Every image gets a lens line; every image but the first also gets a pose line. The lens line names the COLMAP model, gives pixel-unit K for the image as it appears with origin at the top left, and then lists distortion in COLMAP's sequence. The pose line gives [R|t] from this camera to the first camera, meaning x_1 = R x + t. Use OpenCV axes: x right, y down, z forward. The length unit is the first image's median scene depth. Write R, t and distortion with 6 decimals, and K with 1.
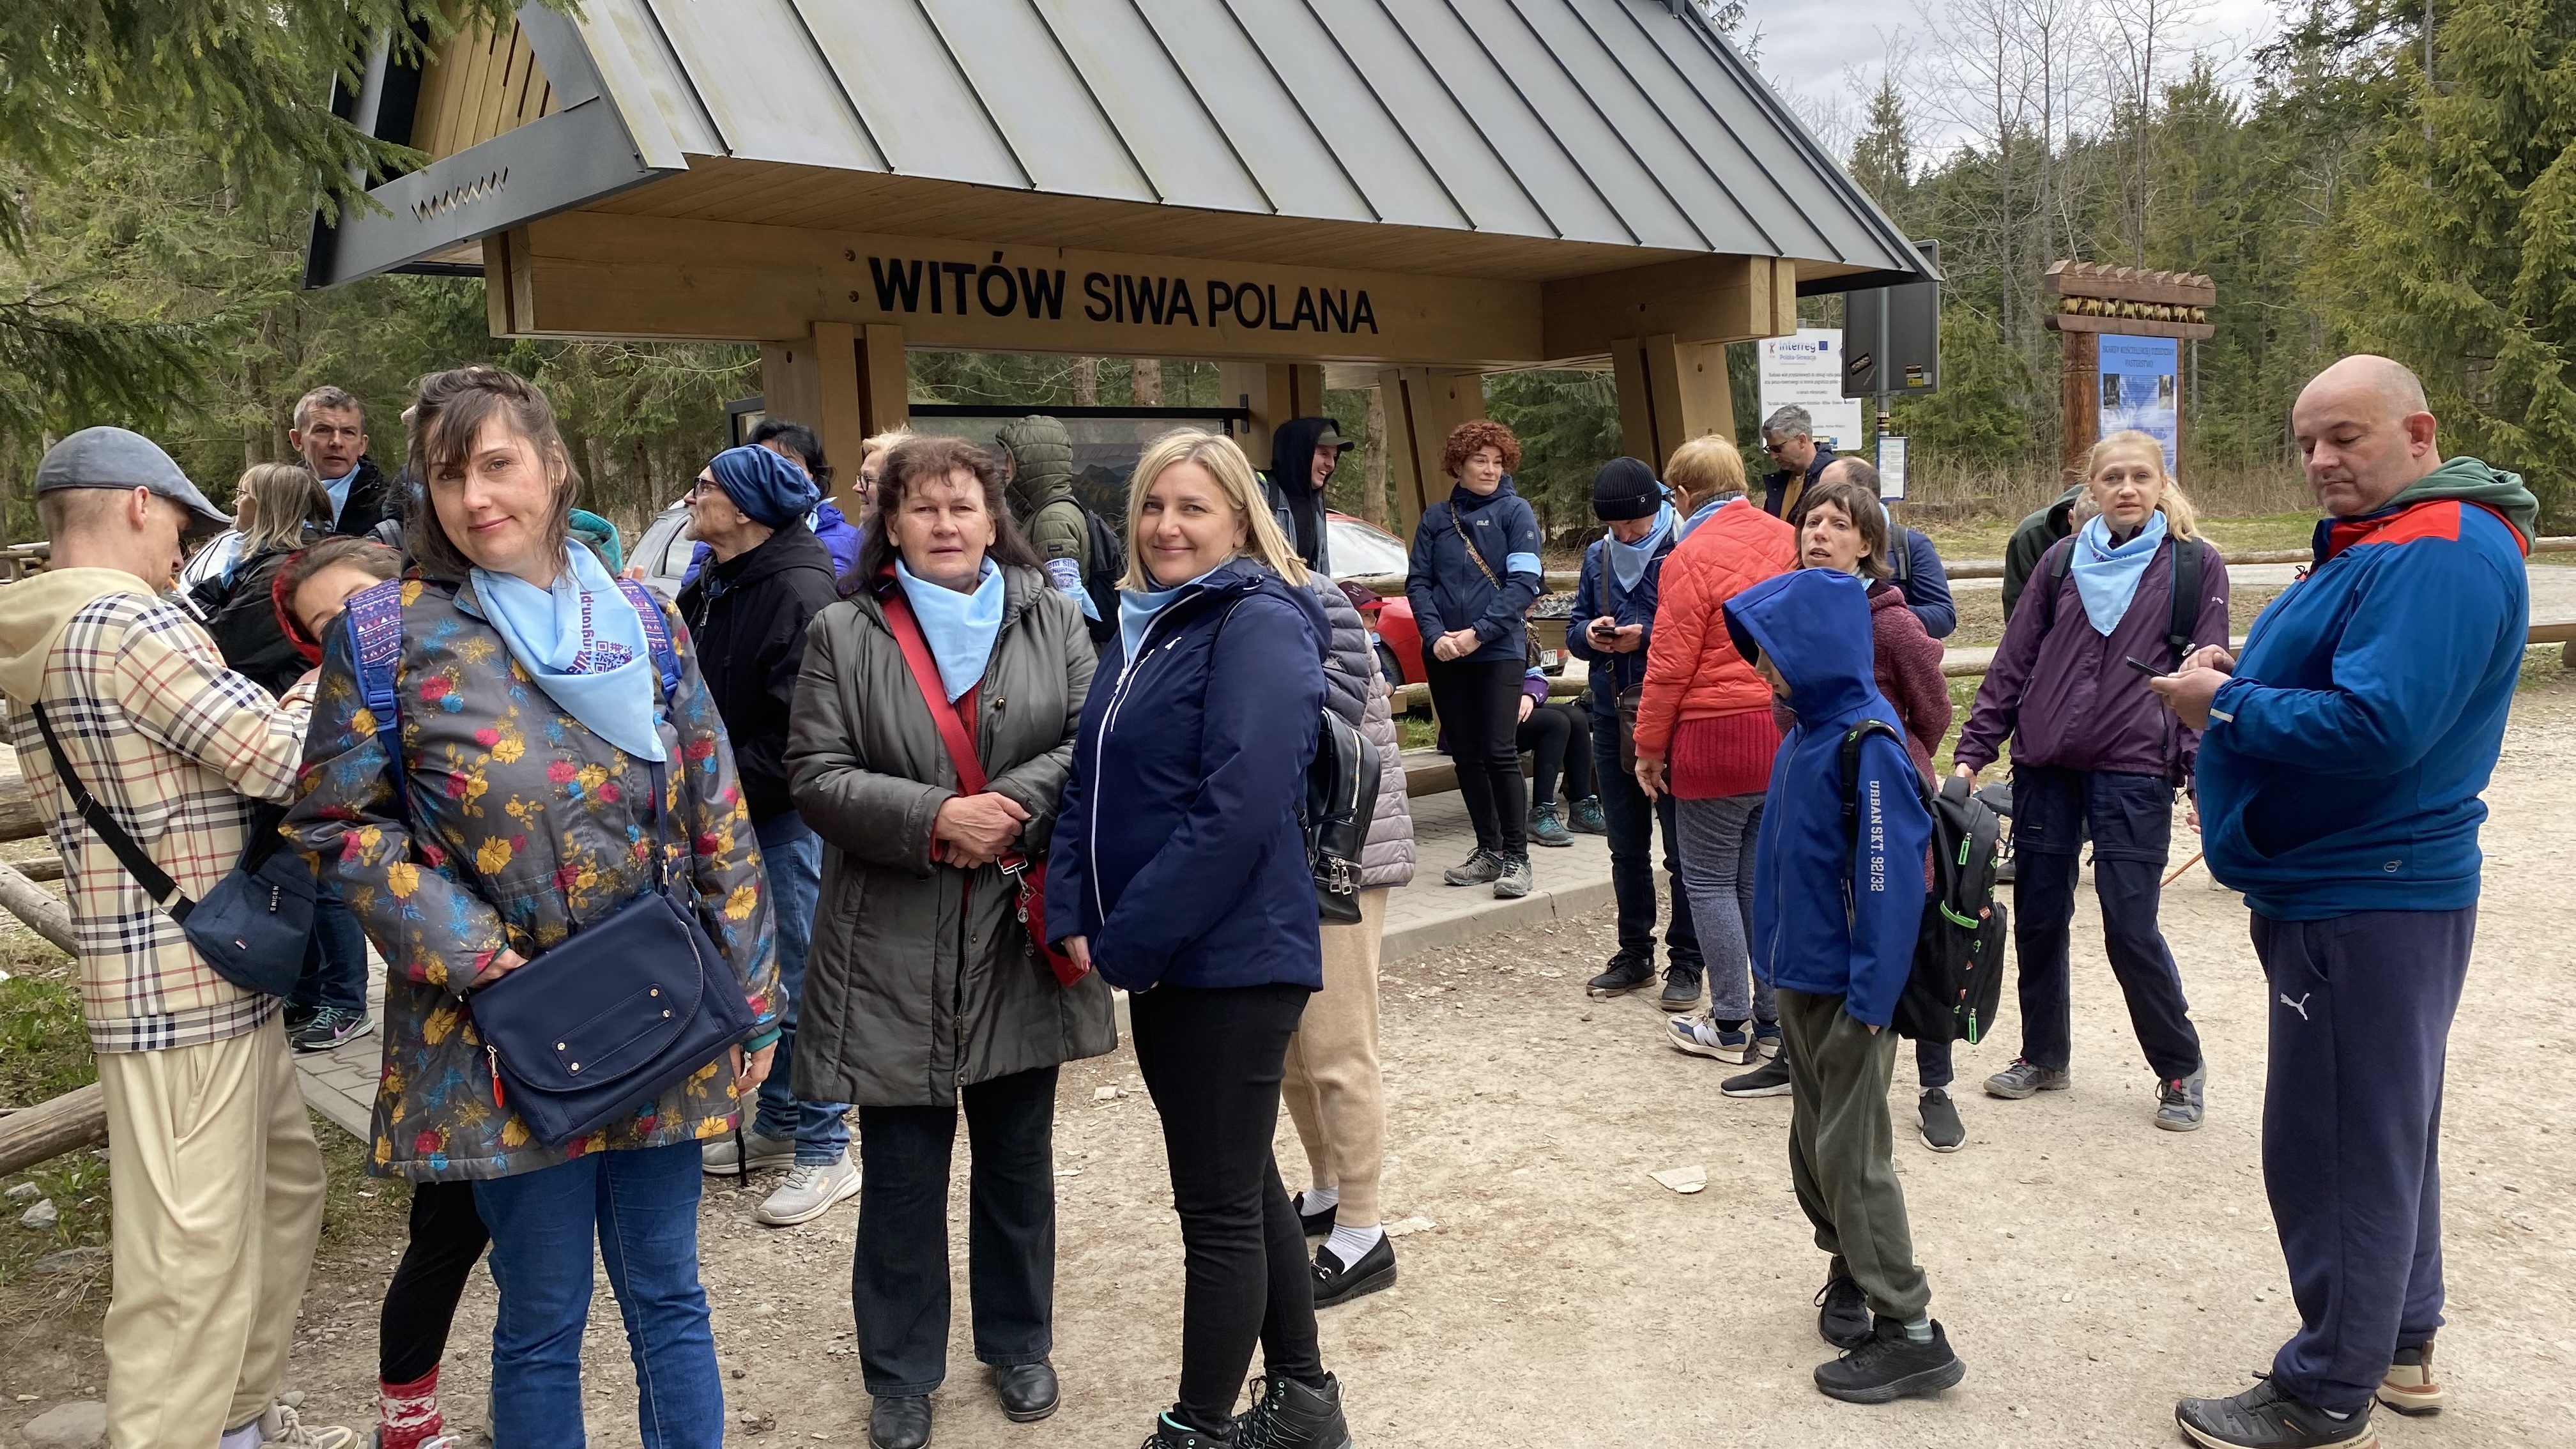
lens RADIAL K [[1976.3, 0, 1267.8], [0, 1976.3, 705.4], [0, 0, 1]] dist [0.010068, -0.012923]
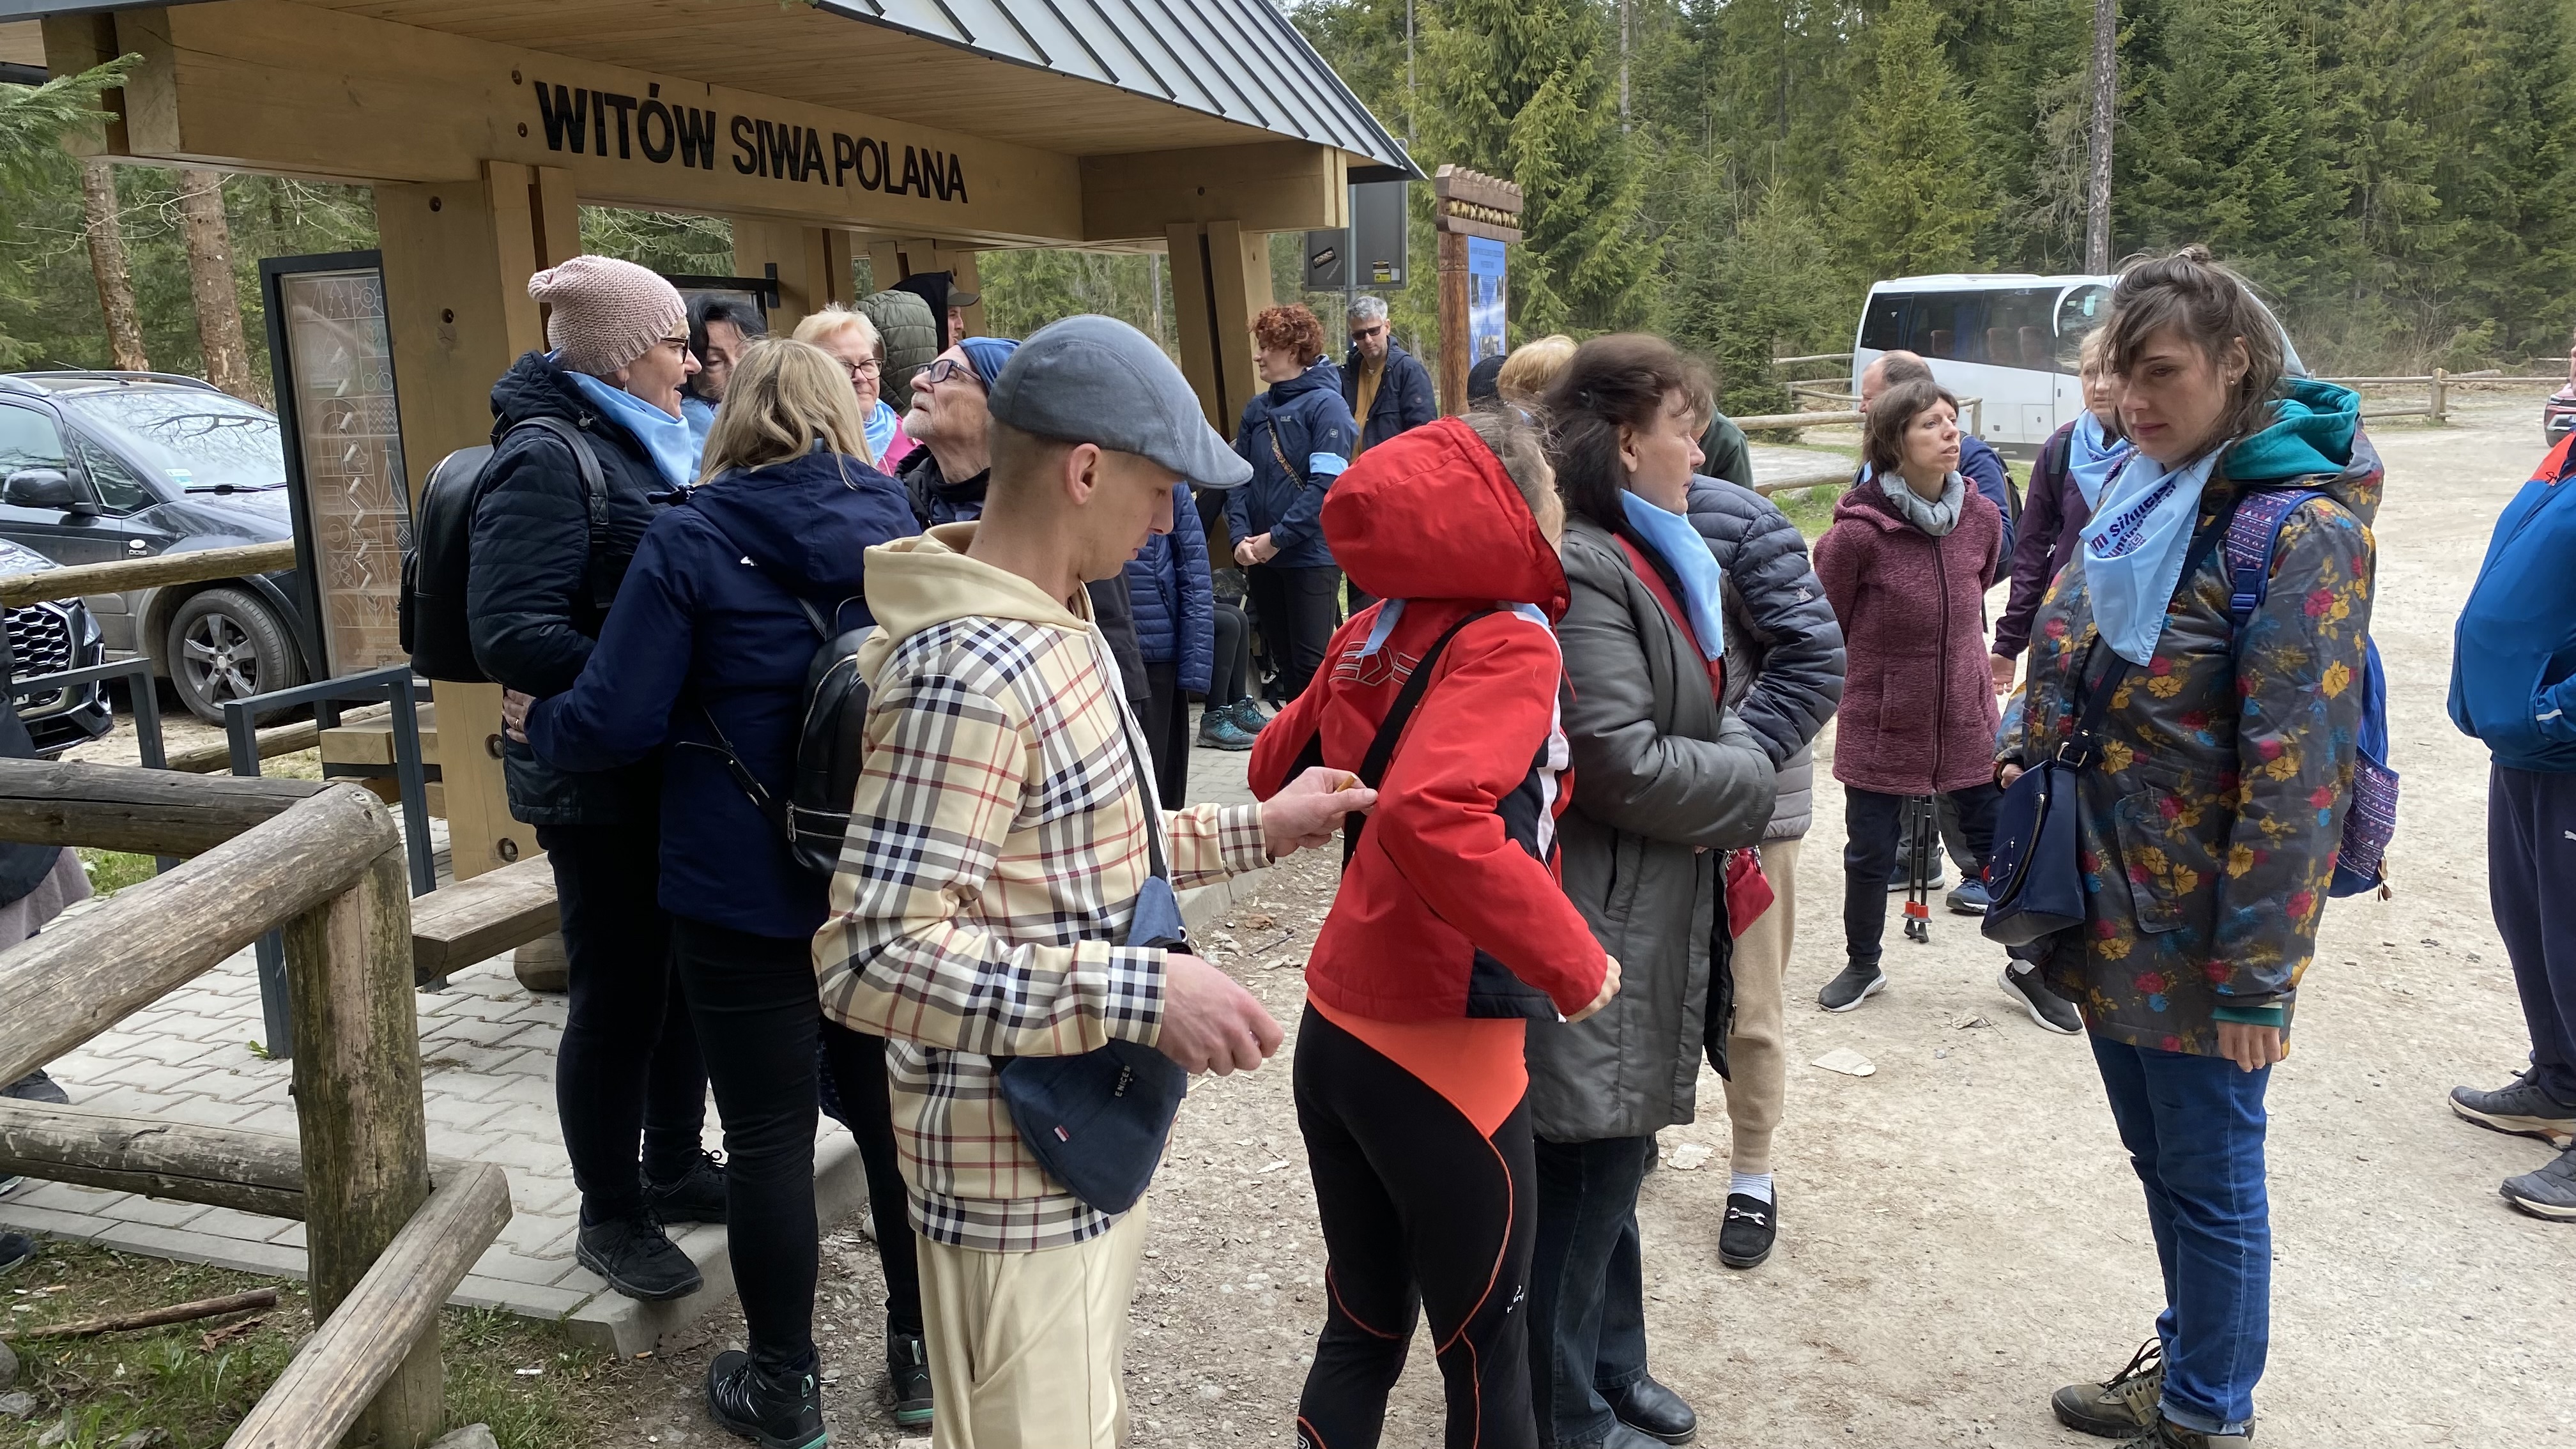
lens RADIAL K [[1976.3, 0, 1244.5], [0, 1976.3, 705.5], [0, 0, 1]] dist [0.010068, -0.012923]
pose [[0.887405, -0.064805, 0.456413, -0.283306], [0.037025, 0.996891, 0.069559, -0.018989], [-0.459501, -0.044828, 0.887045, 0.139139]]
